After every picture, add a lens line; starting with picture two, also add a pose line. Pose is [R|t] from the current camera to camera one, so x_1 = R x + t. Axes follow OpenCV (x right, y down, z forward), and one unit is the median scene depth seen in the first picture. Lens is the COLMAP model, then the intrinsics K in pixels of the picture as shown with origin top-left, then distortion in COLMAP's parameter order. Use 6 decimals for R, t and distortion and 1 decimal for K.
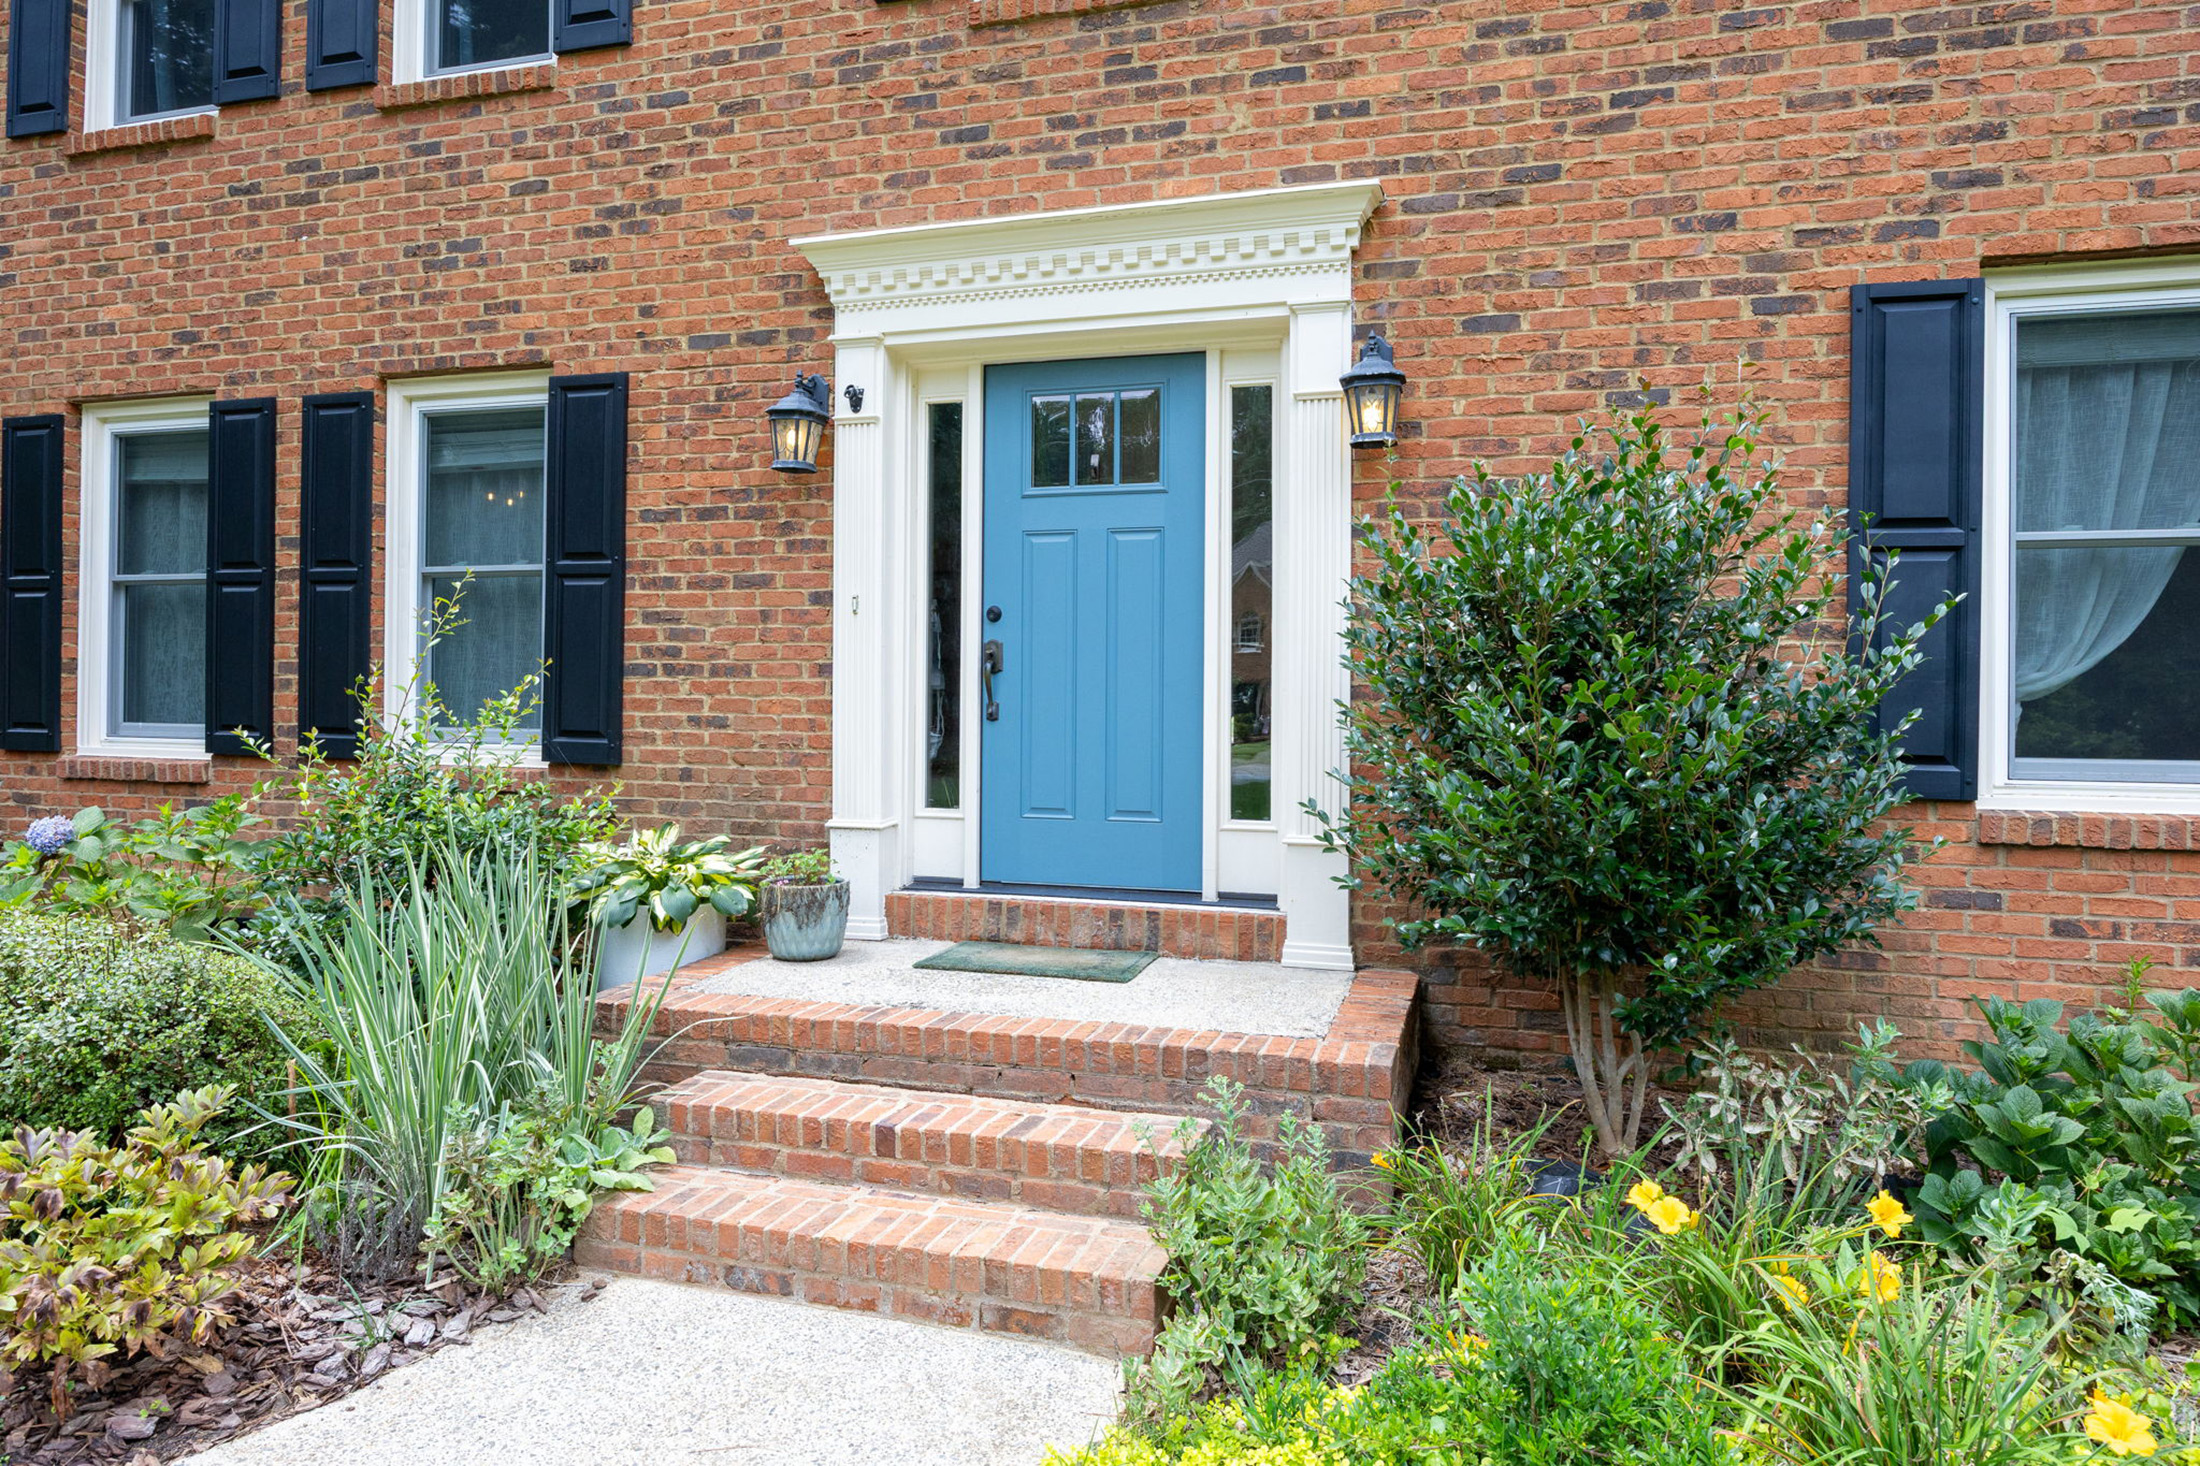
lens RADIAL K [[1318.6, 0, 1087.4], [0, 1318.6, 711.6], [0, 0, 1]] dist [-0.013958, 0.004293]
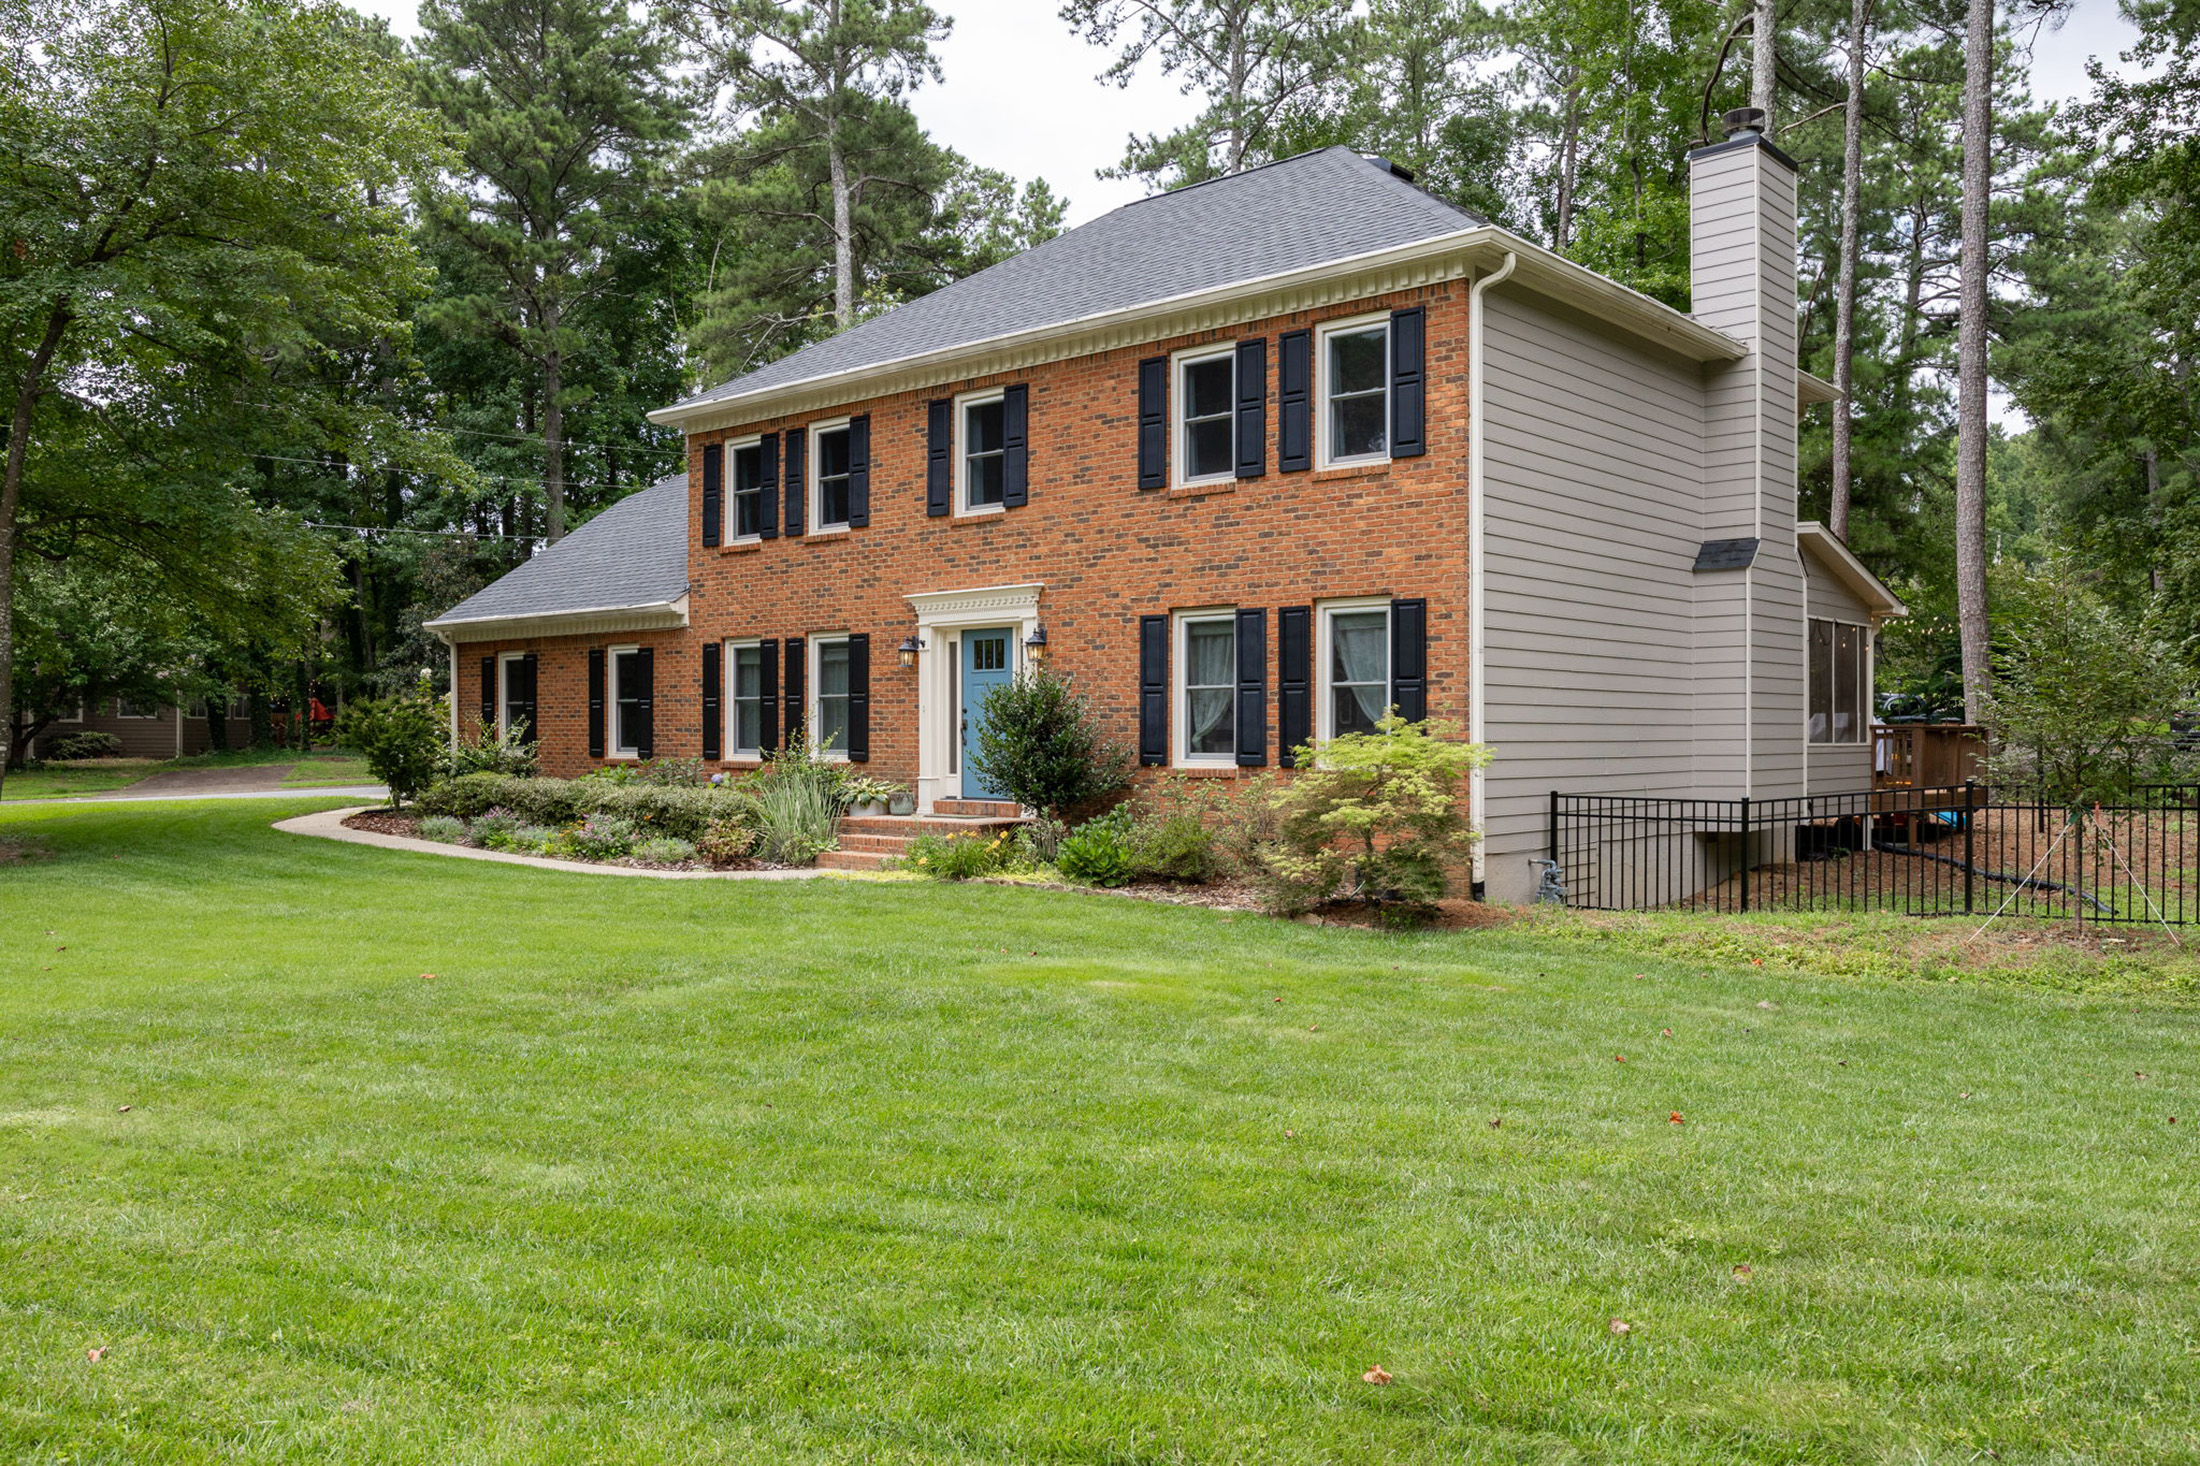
lens RADIAL K [[1632.1, 0, 1105.0], [0, 1632.1, 737.6], [0, 0, 1]] dist [0.000274, 0.000126]
pose [[0.906982, -0.011038, -0.421024, 1.766121], [0.009930, 0.999939, -0.004824, 0.010862], [0.421052, 0.000194, 0.907037, -2.243809]]
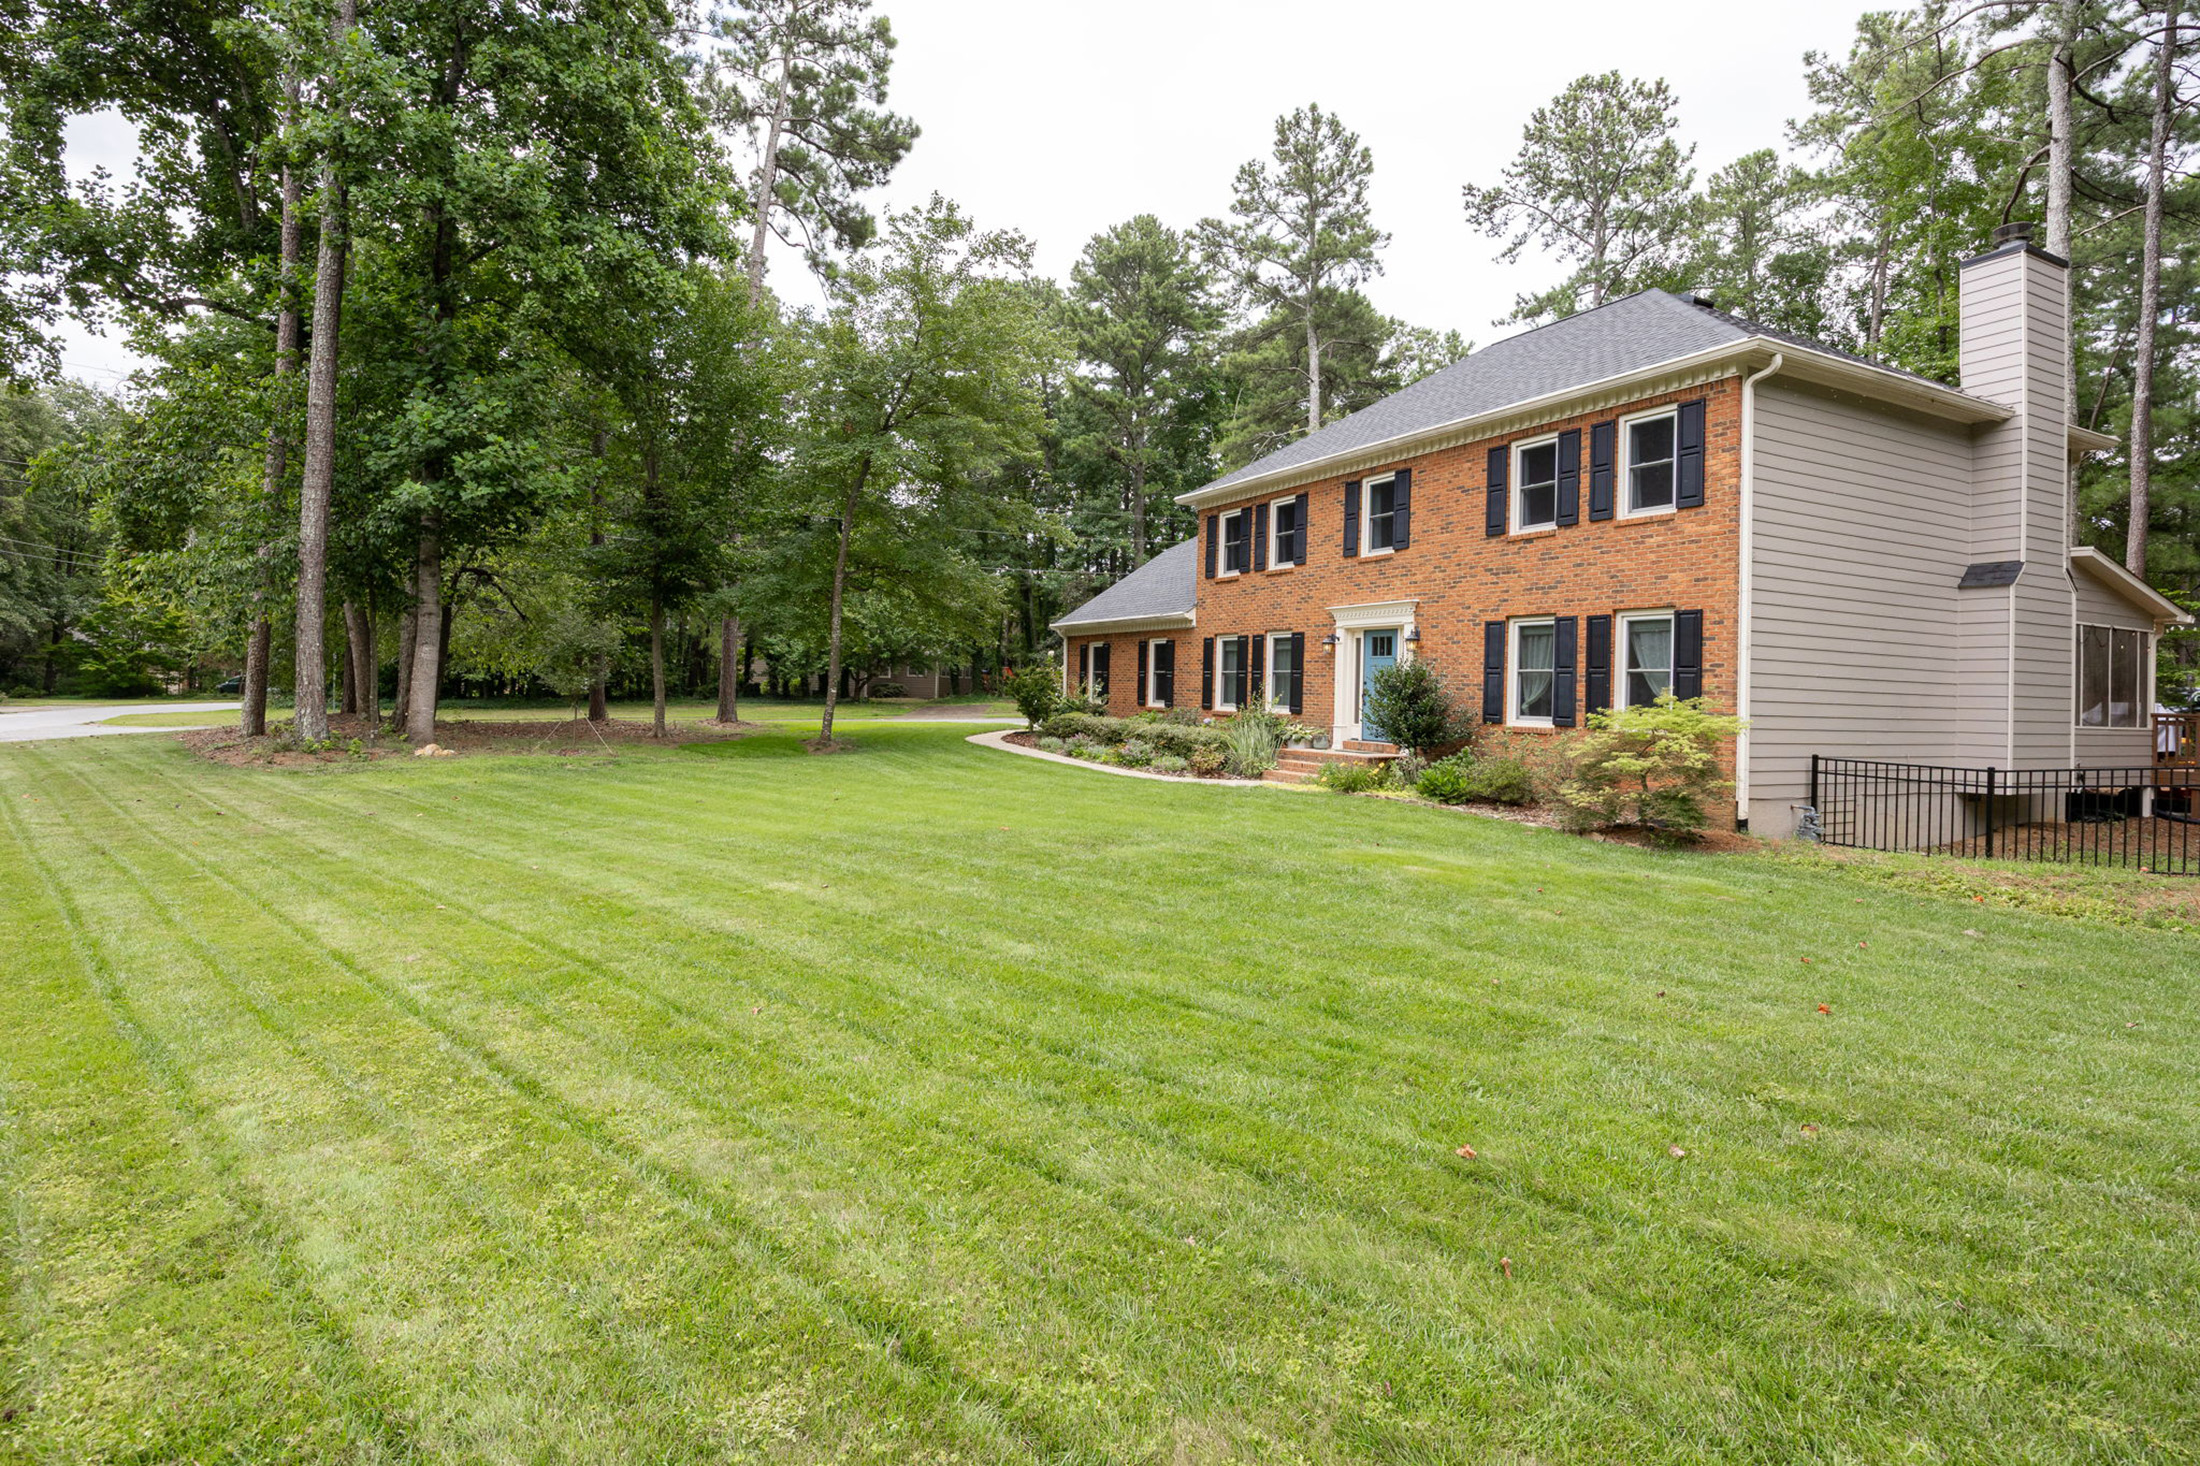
lens RADIAL K [[1031.4, 0, 1076.6], [0, 1031.4, 671.1], [0, 0, 1]] dist [-0.010229, -0.000745]
pose [[0.681880, -0.004754, -0.731448, 1.854713], [-0.022454, 0.999372, -0.027428, 0.008479], [0.731119, 0.035127, 0.681345, -2.191857]]
